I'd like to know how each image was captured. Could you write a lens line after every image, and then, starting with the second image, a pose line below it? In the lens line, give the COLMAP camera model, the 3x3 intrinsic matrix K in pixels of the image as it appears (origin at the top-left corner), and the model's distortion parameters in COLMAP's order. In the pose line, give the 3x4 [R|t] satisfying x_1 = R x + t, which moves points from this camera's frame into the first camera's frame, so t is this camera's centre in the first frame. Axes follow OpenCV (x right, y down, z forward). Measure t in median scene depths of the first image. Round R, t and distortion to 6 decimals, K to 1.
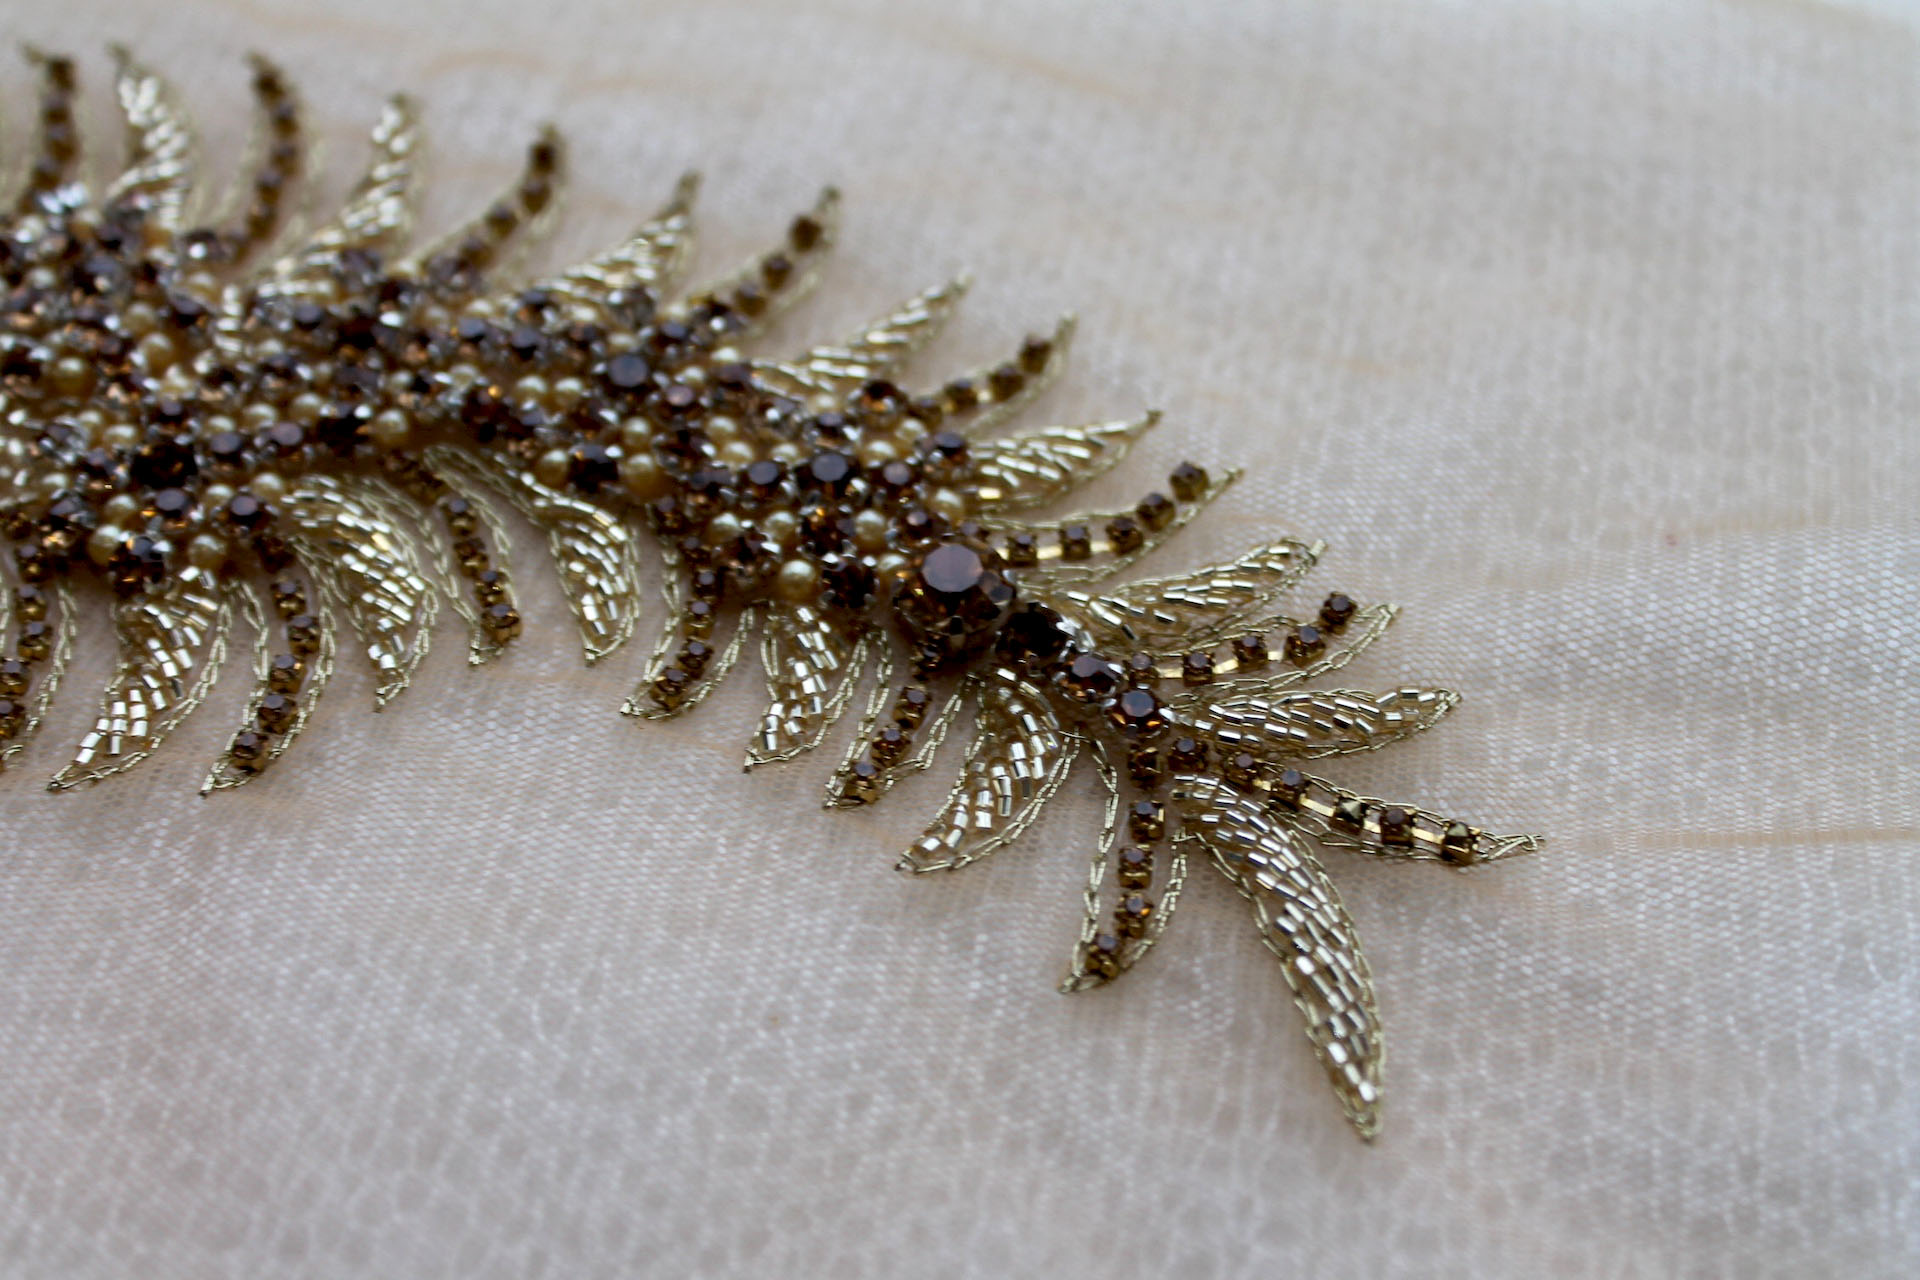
lens RADIAL K [[2635.4, 0, 954.8], [0, 2635.4, 643.9], [0, 0, 1]] dist [-0.049906, 0.000000]
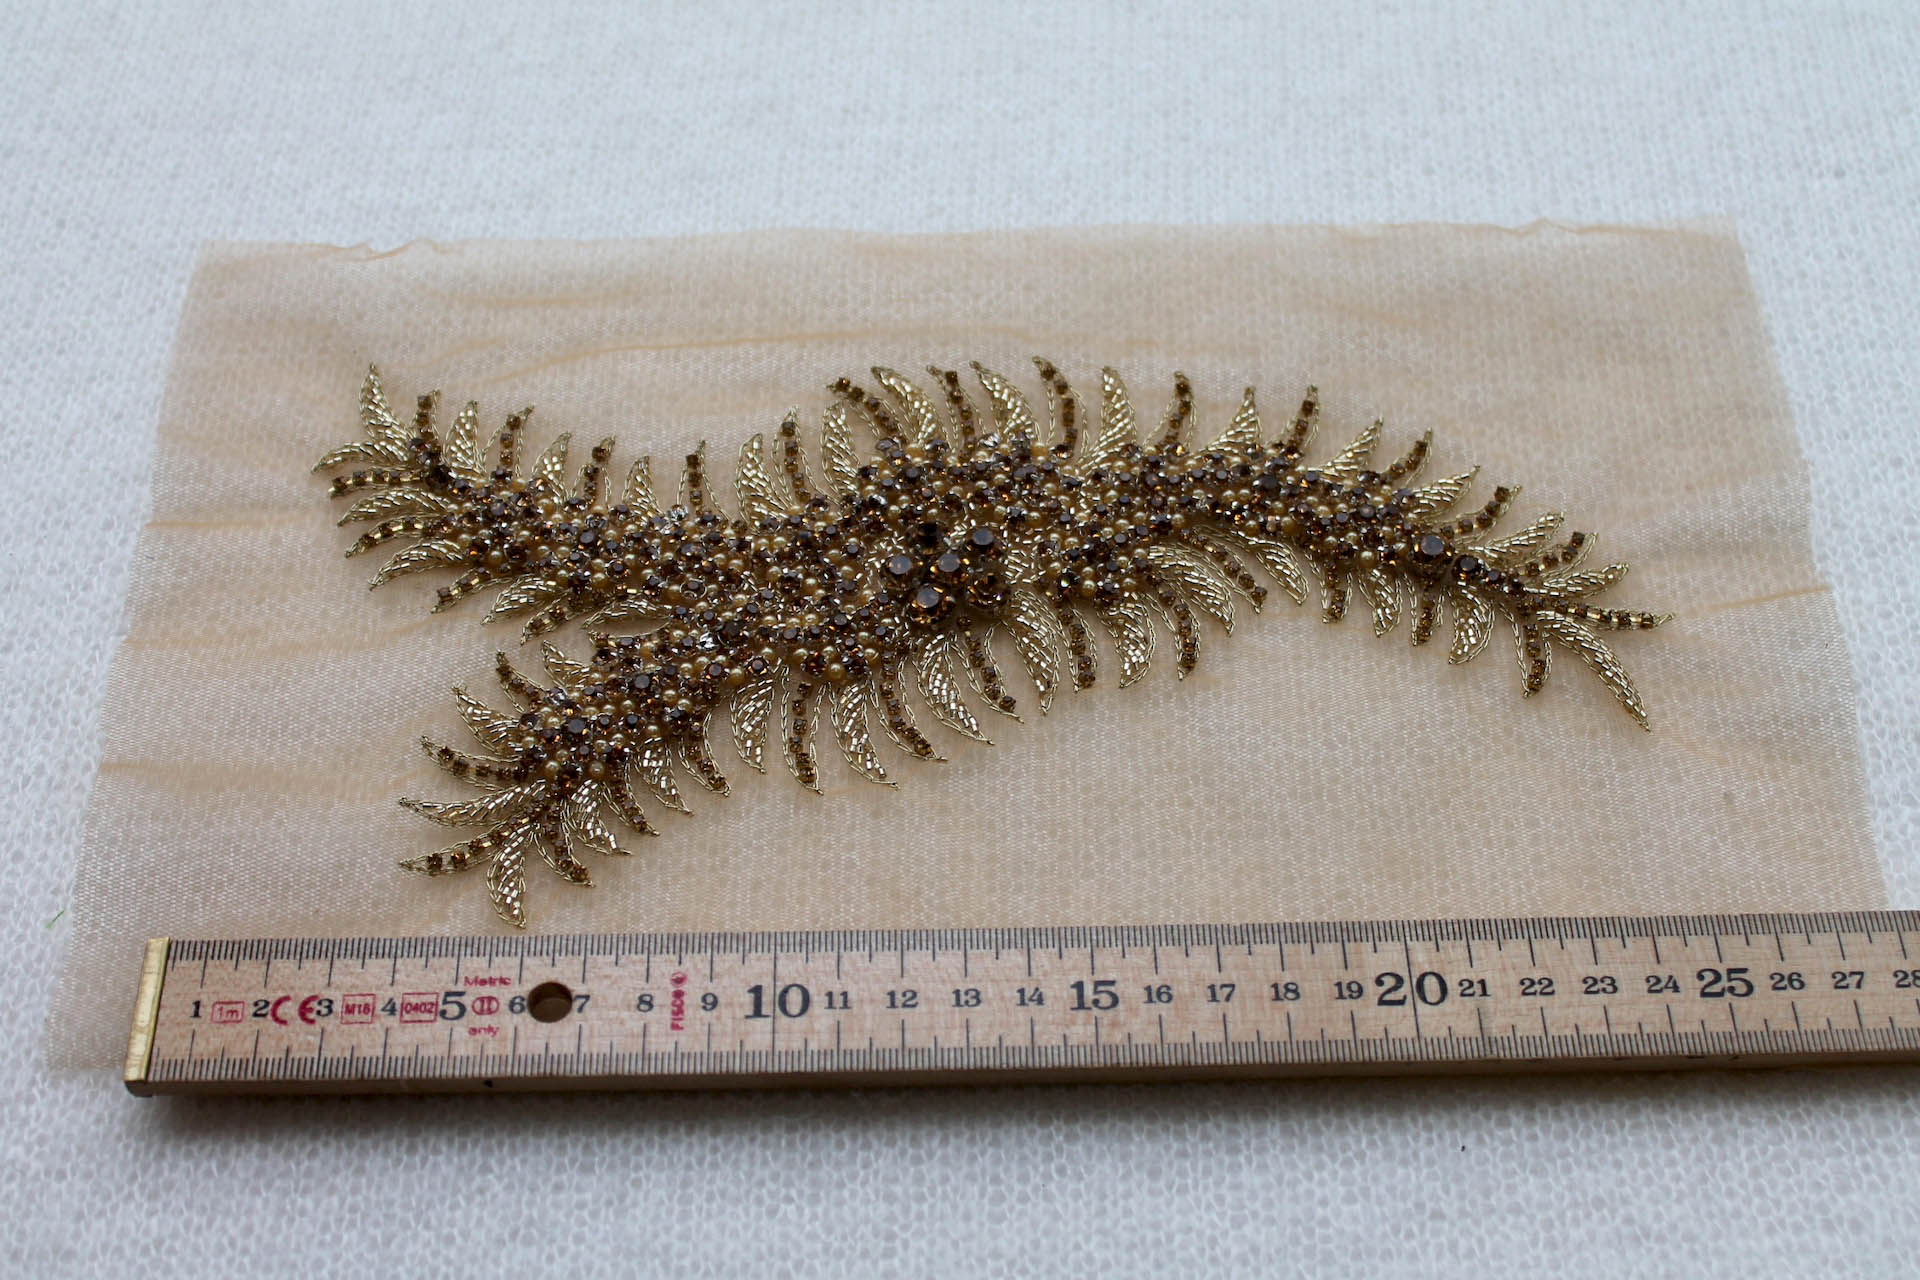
lens RADIAL K [[2482.0, 0, 963.1], [0, 2482.0, 640.9], [0, 0, 1]] dist [-0.067198, 0.000000]
pose [[0.980003, -0.159712, 0.118689, -0.729501], [0.152857, 0.986119, 0.064833, -0.158960], [-0.127396, -0.045394, 0.990813, -1.285753]]
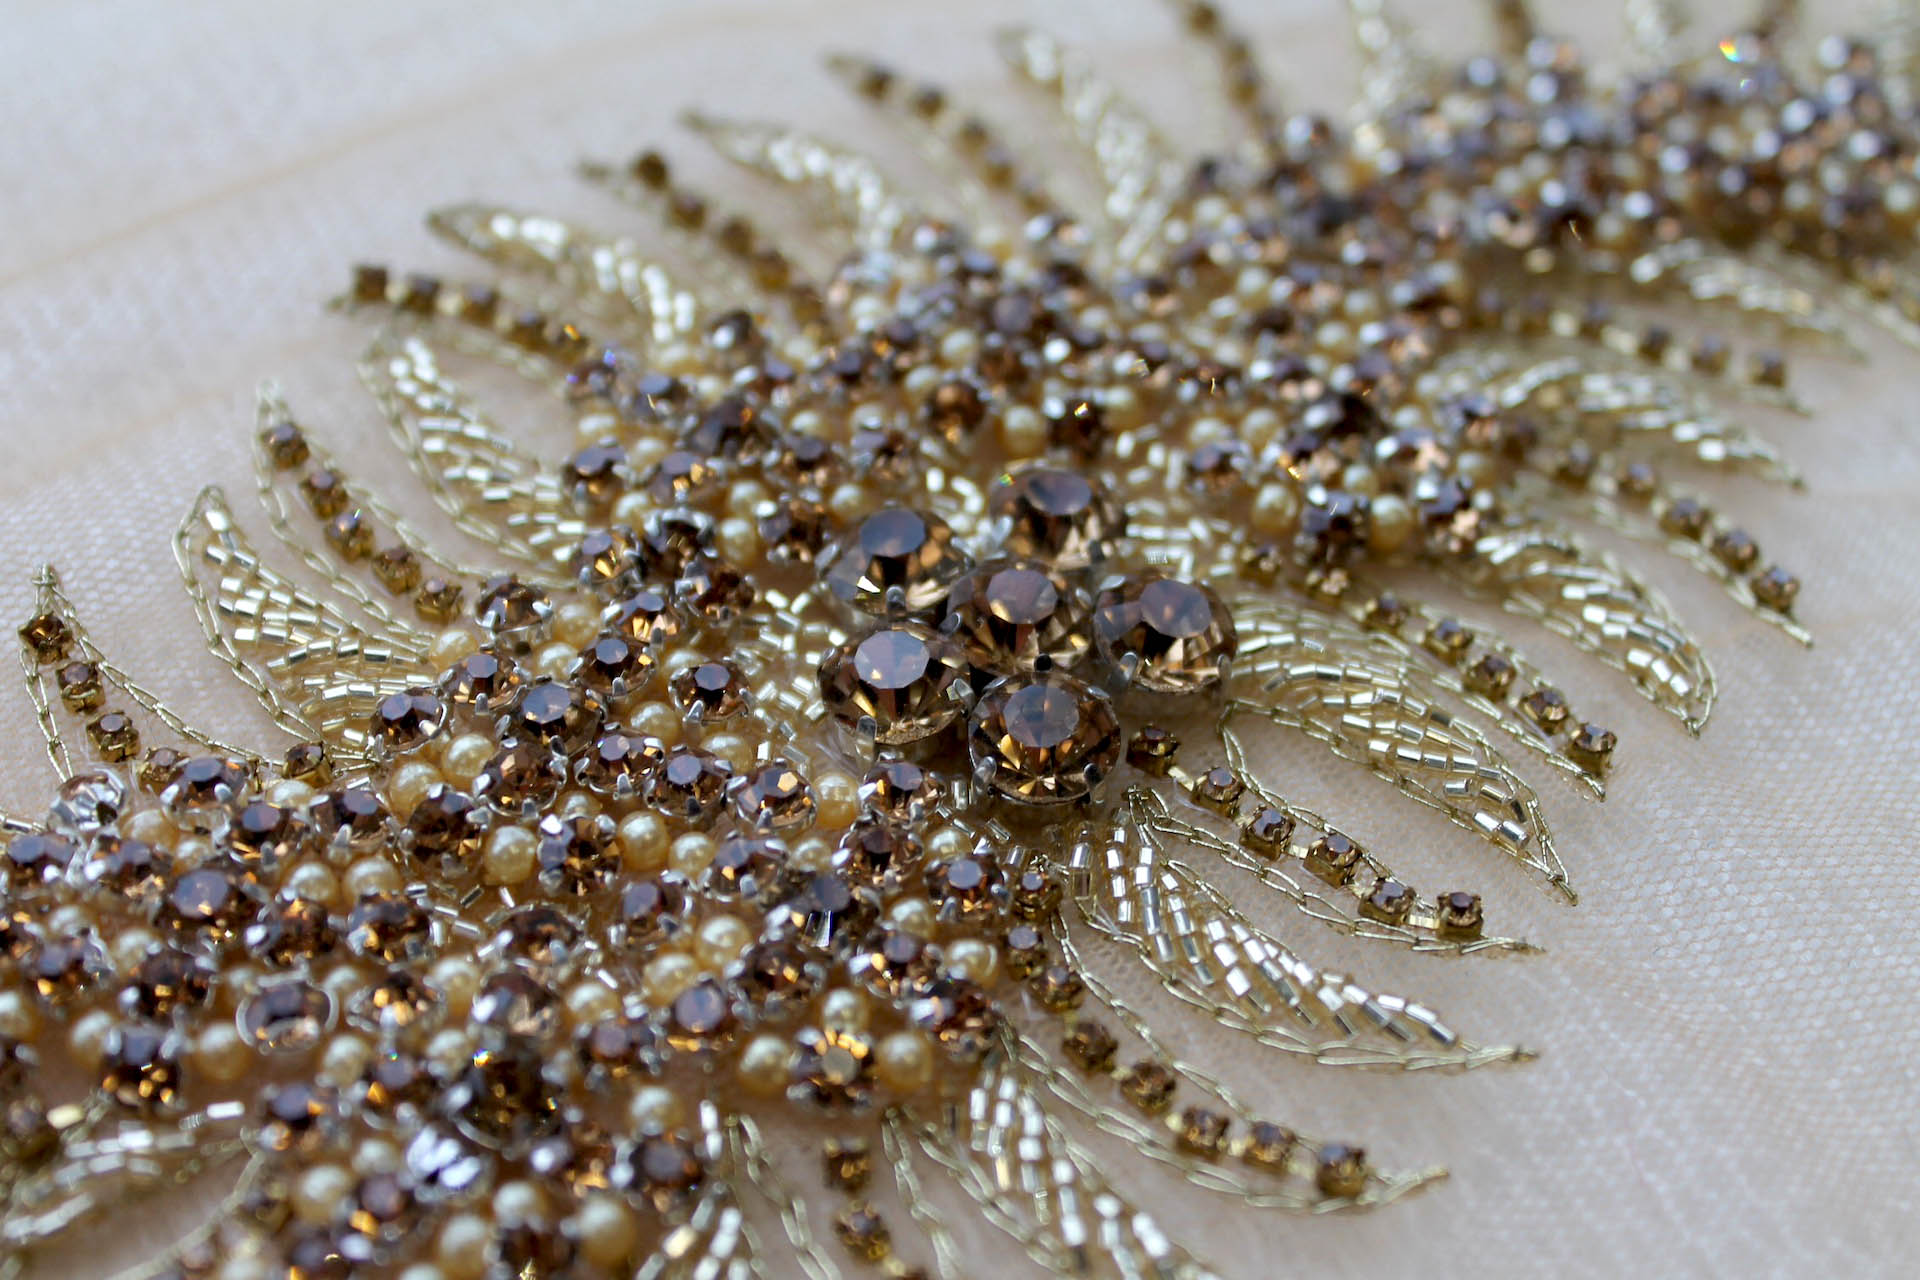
lens RADIAL K [[2635.4, 0, 963.7], [0, 2635.4, 637.1], [0, 0, 1]] dist [-0.049906, 0.000000]
pose [[0.732995, -0.488895, 0.472970, -0.839246], [0.498848, 0.859044, 0.114867, -0.169431], [-0.462460, 0.151743, 0.873559, 0.353082]]
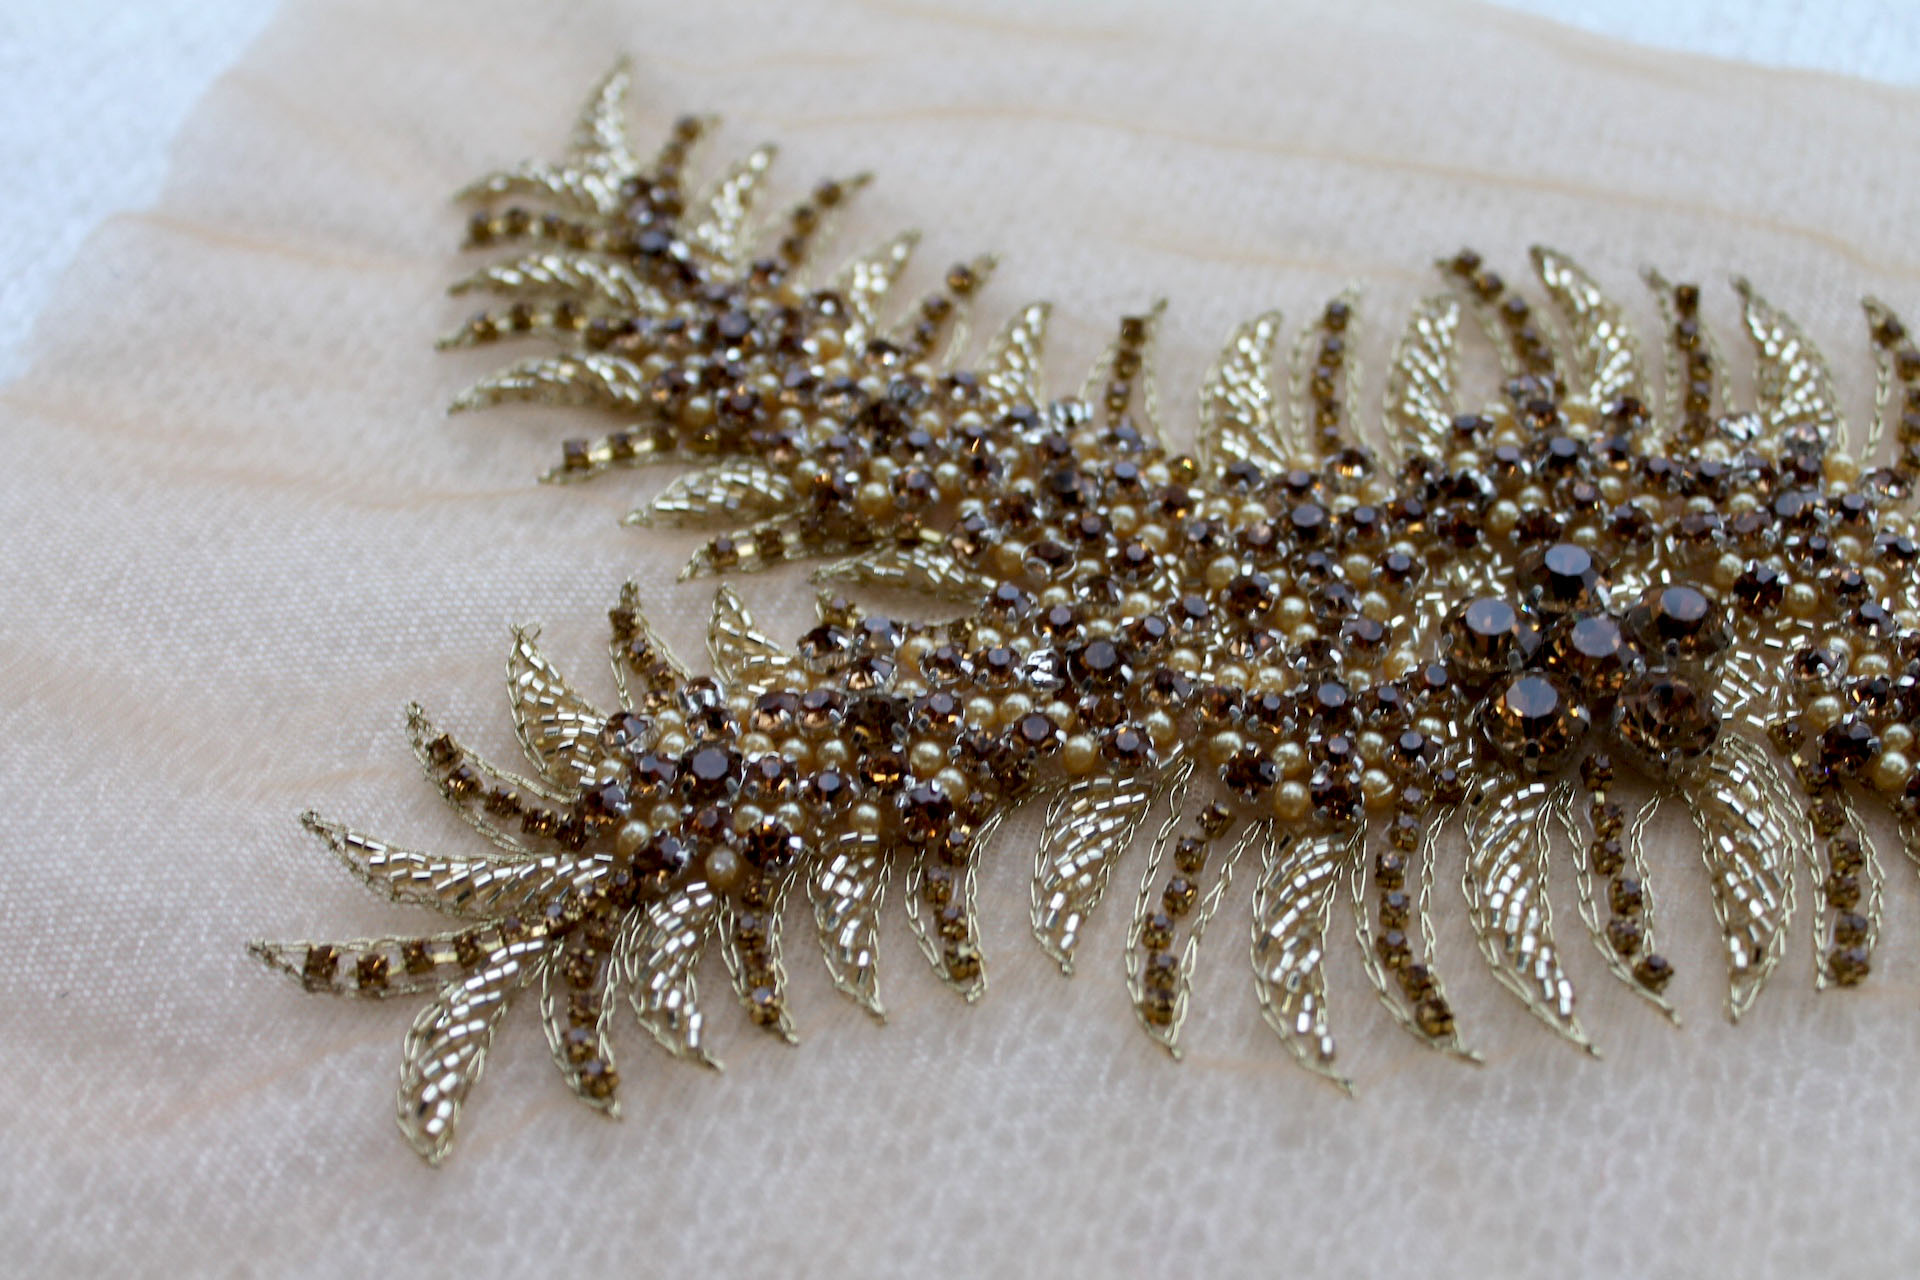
lens RADIAL K [[2482.0, 0, 967.7], [0, 2482.0, 639.2], [0, 0, 1]] dist [-0.067198, 0.000000]
pose [[0.988896, 0.096978, -0.112609, -0.601632], [-0.099080, 0.994992, -0.013213, -0.041265], [0.110763, 0.024223, 0.993552, -0.056711]]
